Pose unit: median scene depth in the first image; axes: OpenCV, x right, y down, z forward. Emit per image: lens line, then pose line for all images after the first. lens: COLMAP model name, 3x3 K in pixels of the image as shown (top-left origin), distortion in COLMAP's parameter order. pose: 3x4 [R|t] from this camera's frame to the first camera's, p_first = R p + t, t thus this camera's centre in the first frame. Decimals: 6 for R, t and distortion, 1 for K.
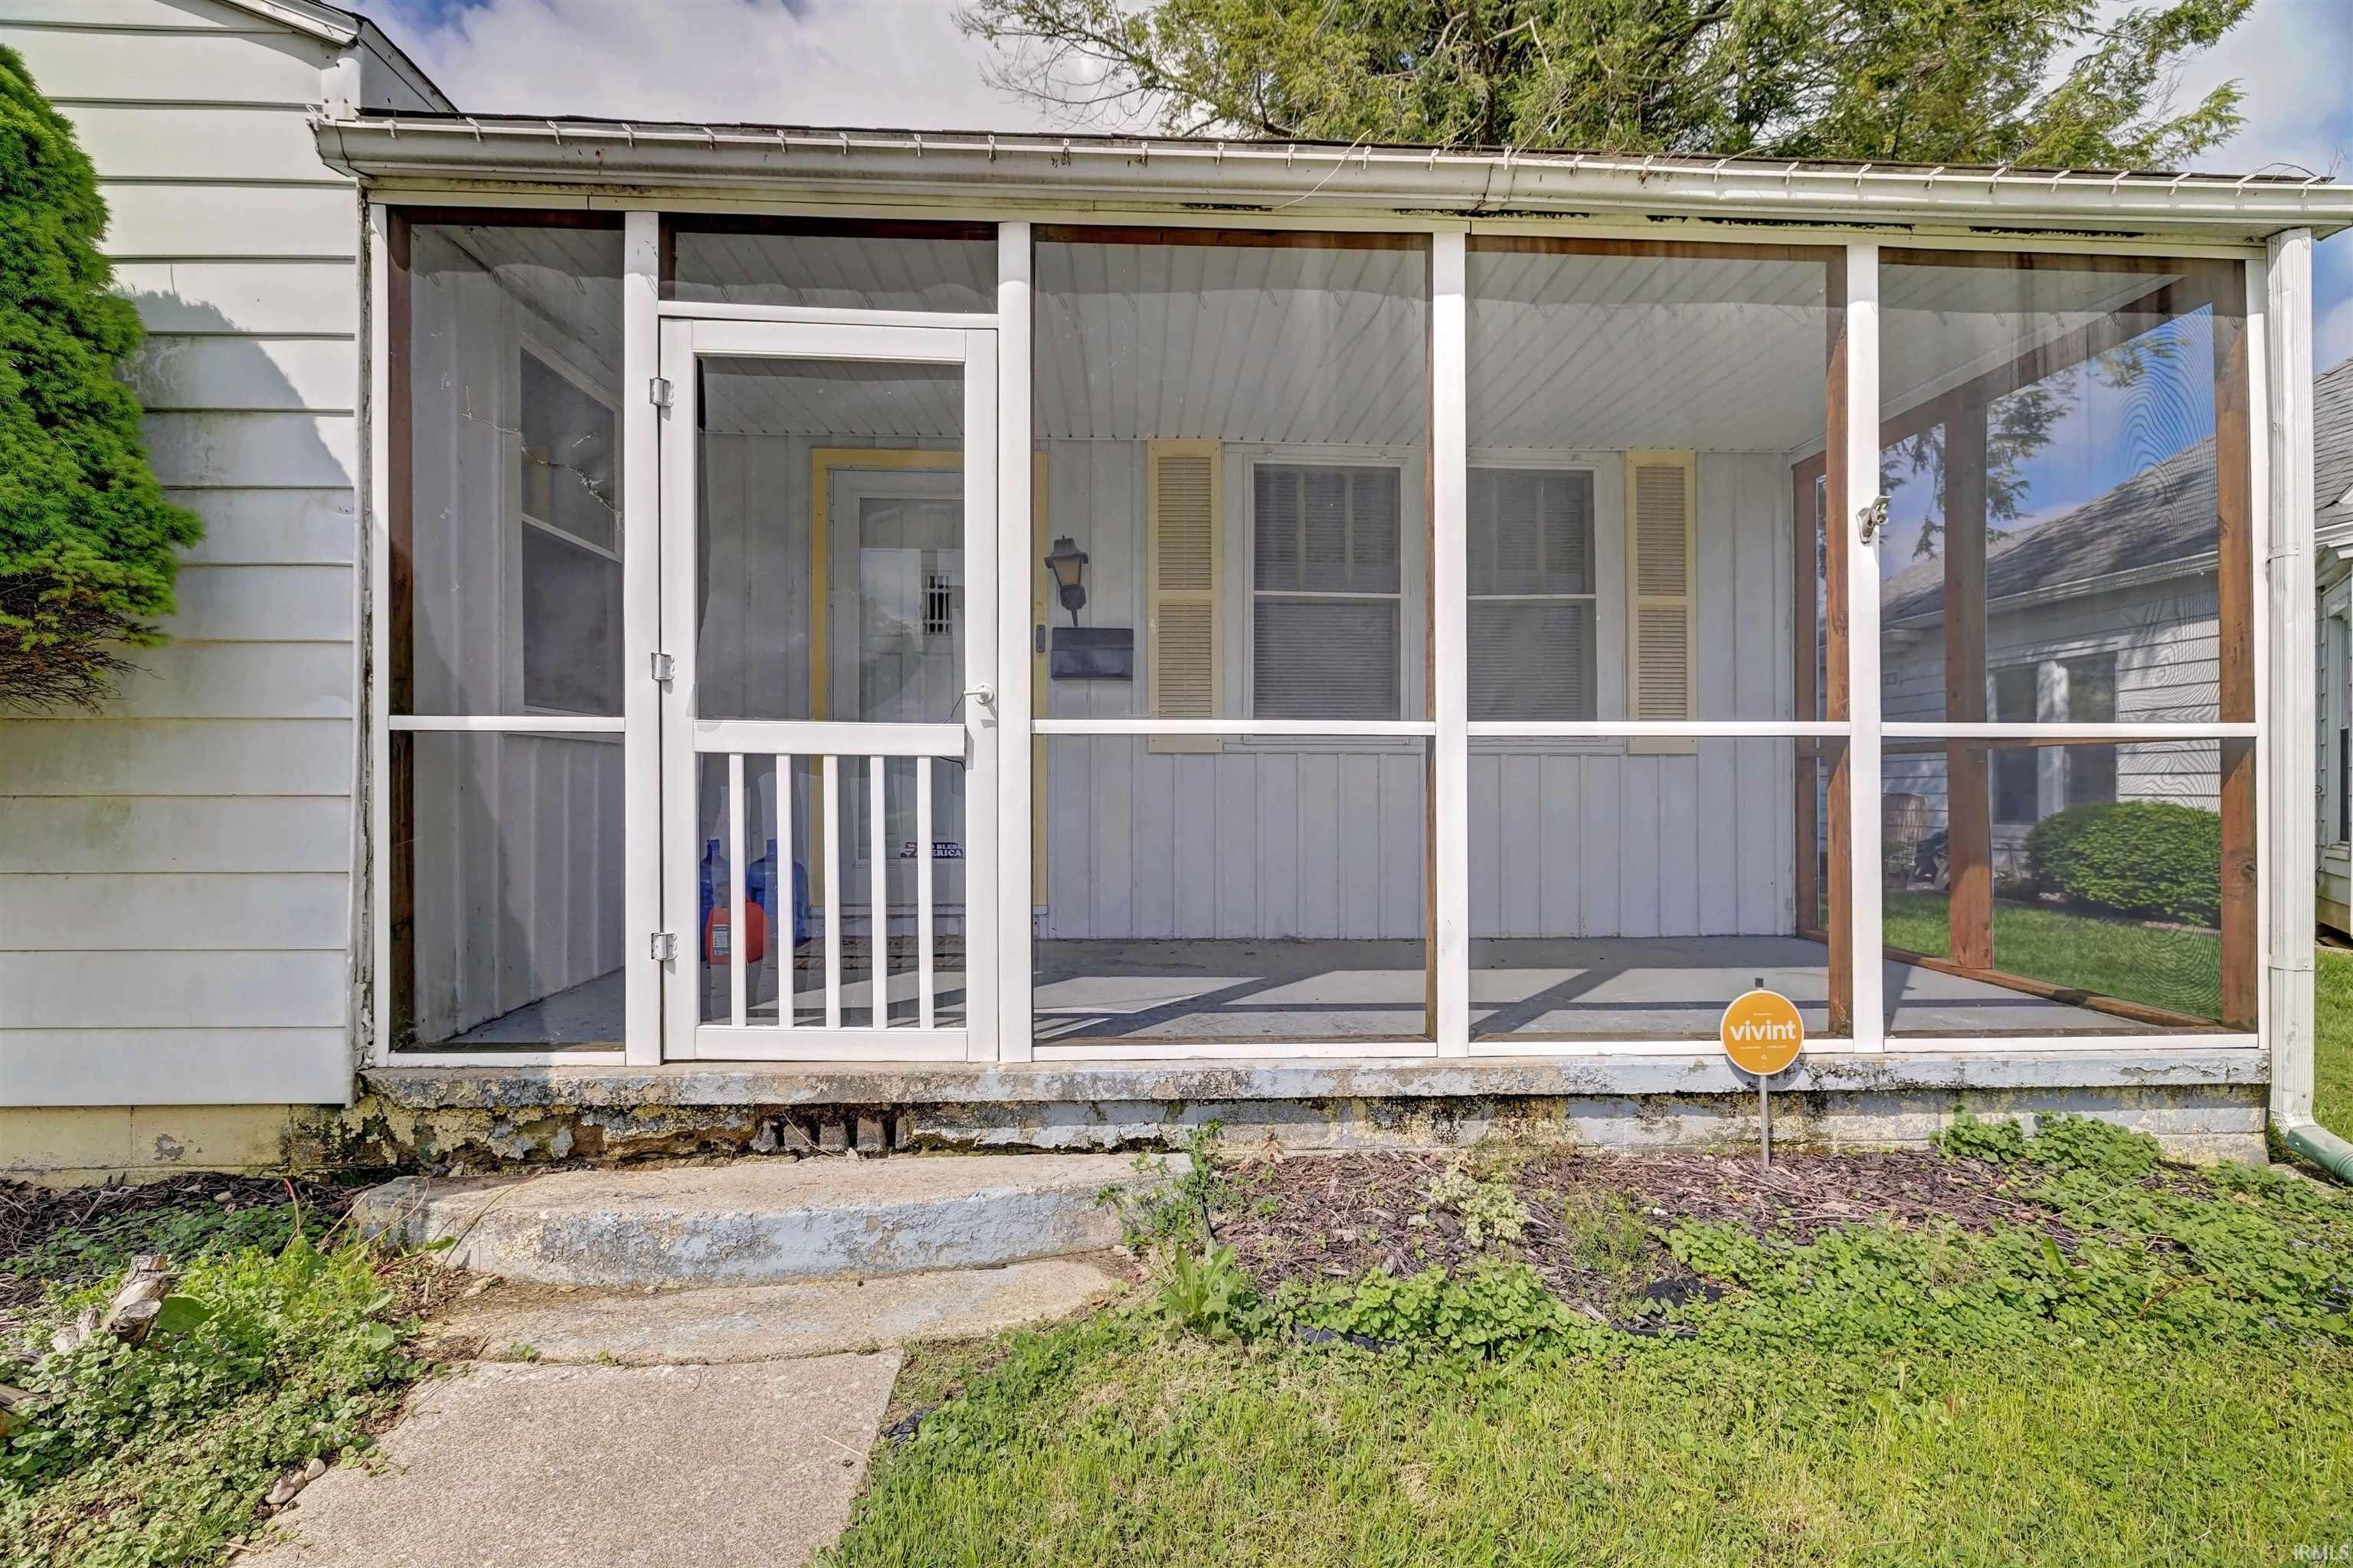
lens RADIAL K [[980.7, 0, 1171.6], [0, 980.7, 784.1], [0, 0, 1]] dist [0.000265, -0.000123]
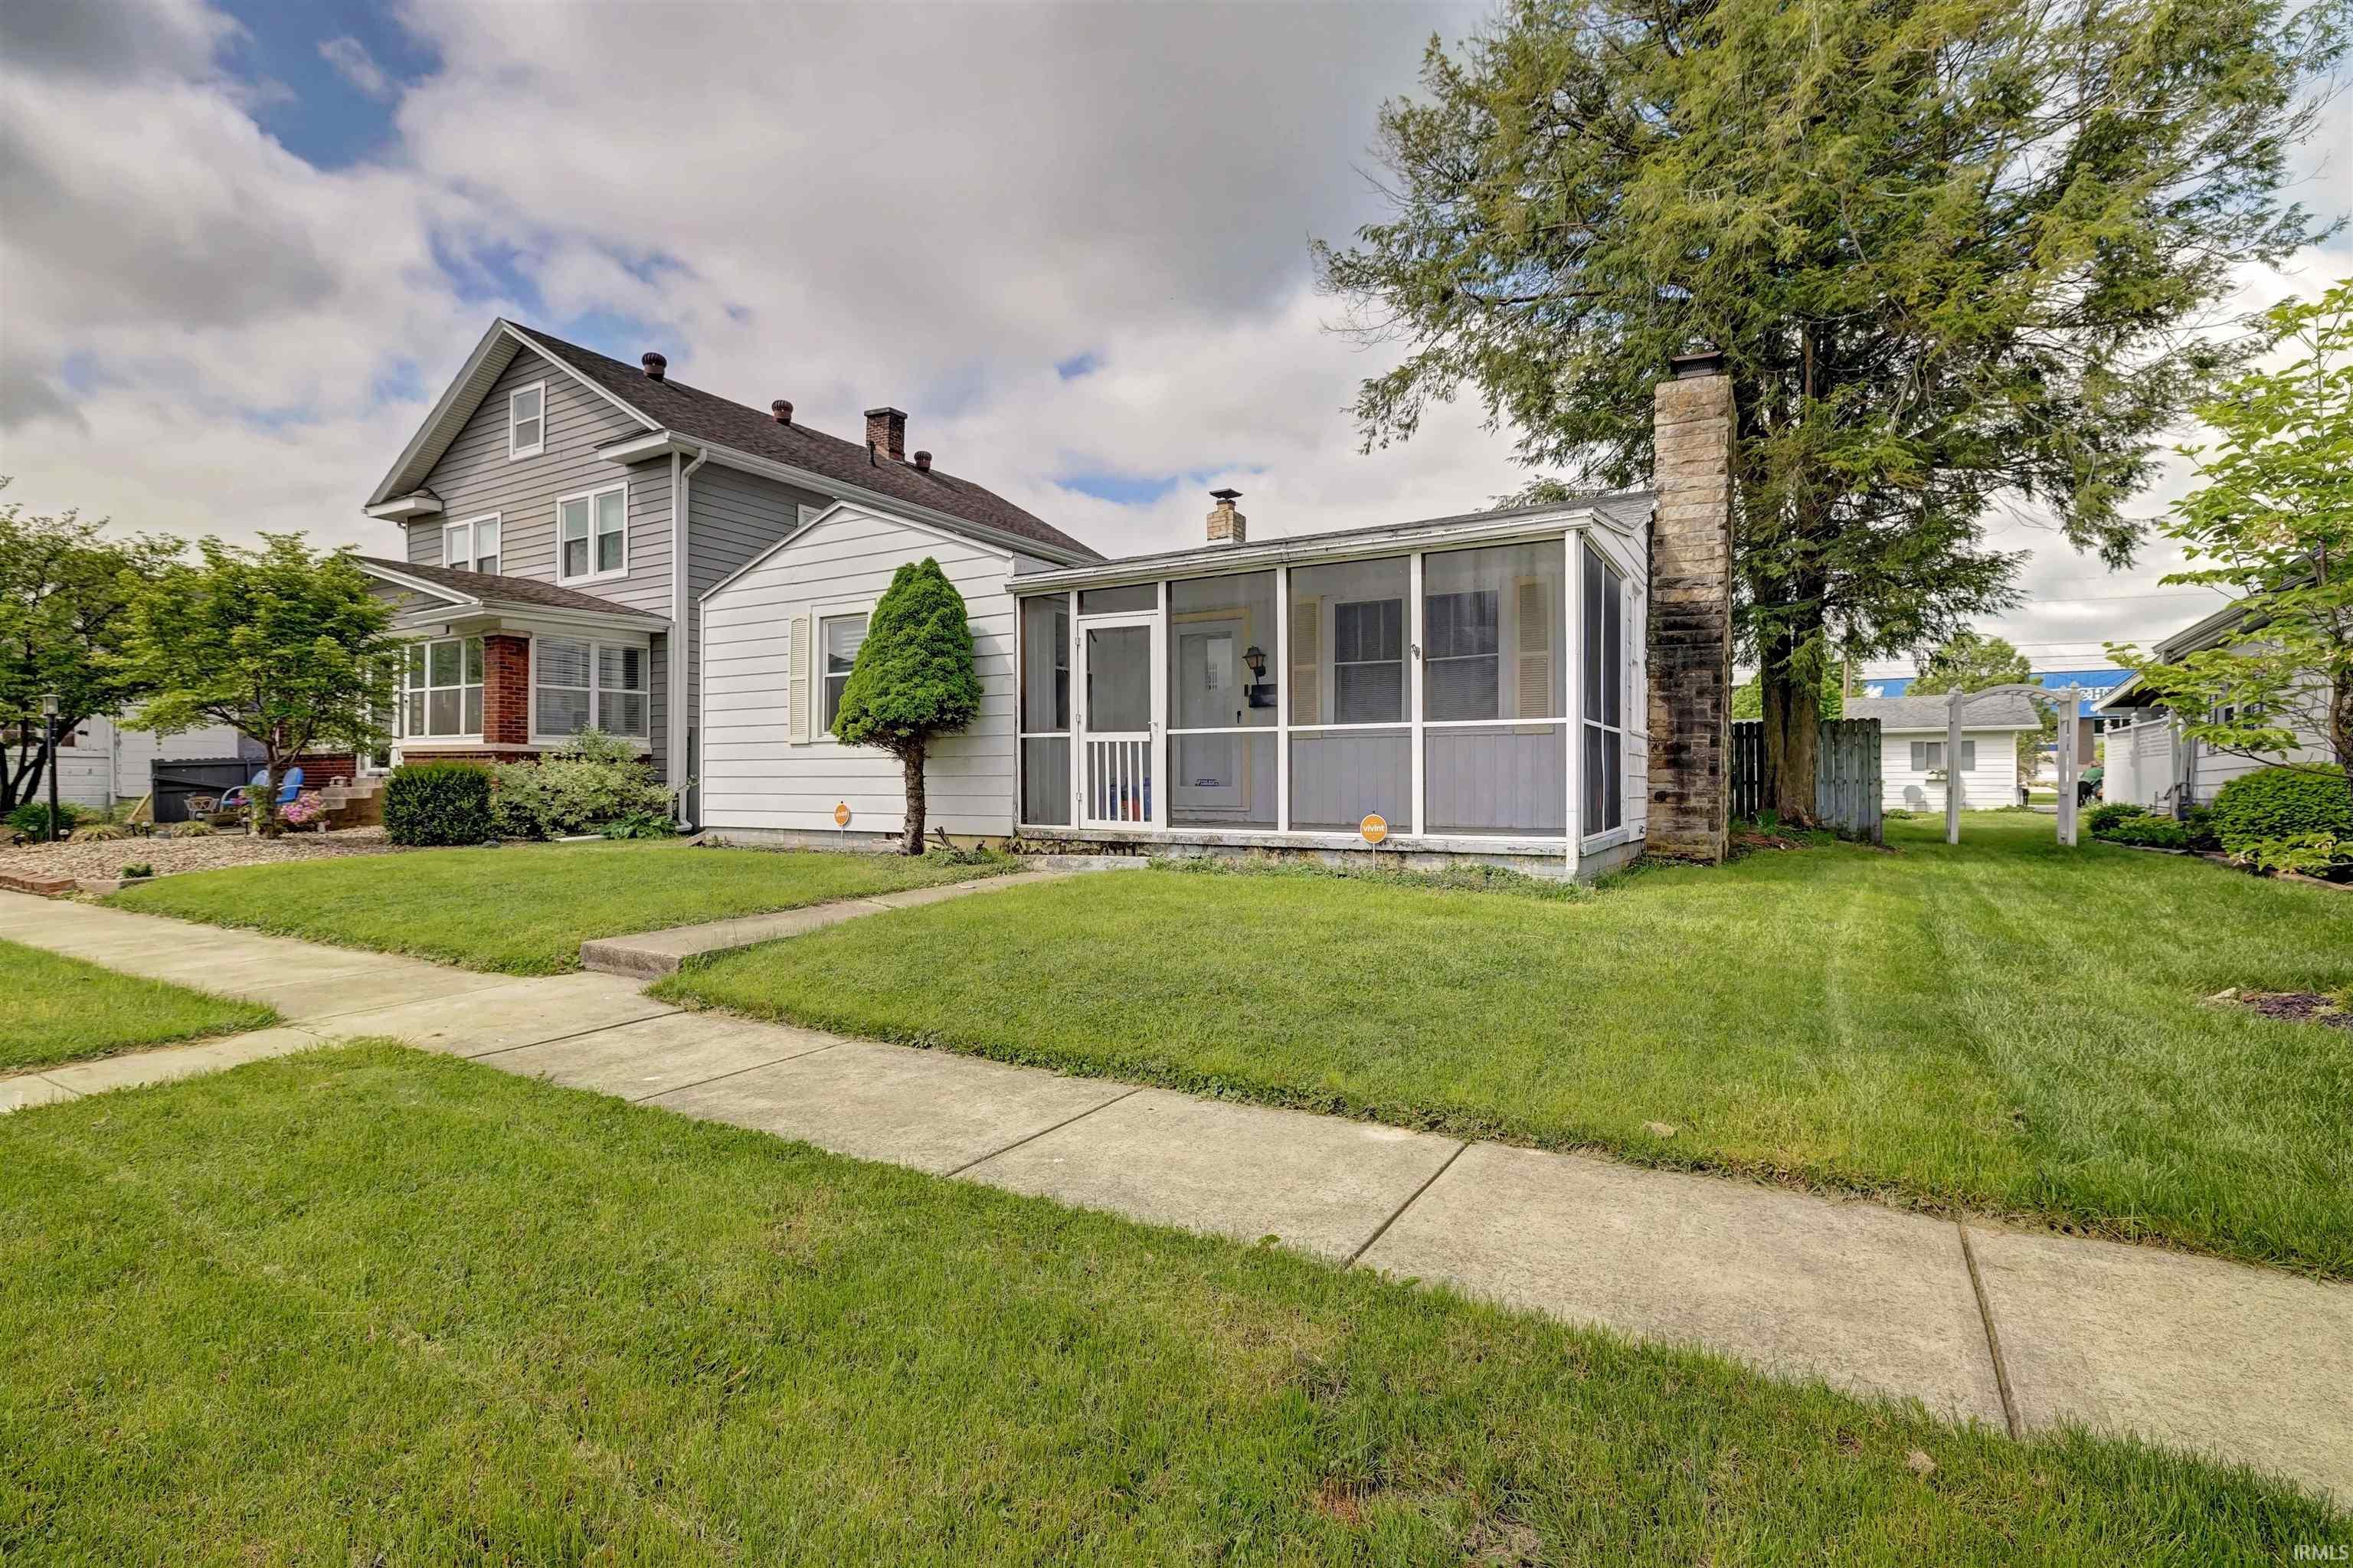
lens RADIAL K [[1116.4, 0, 1194.9], [0, 1116.4, 784.3], [0, 0, 1]] dist [-0.008689, 0.003238]
pose [[0.841788, -0.002004, -0.539805, 1.992074], [0.002742, 0.999996, 0.000564, 0.118192], [0.539802, -0.001955, 0.841790, -2.152114]]
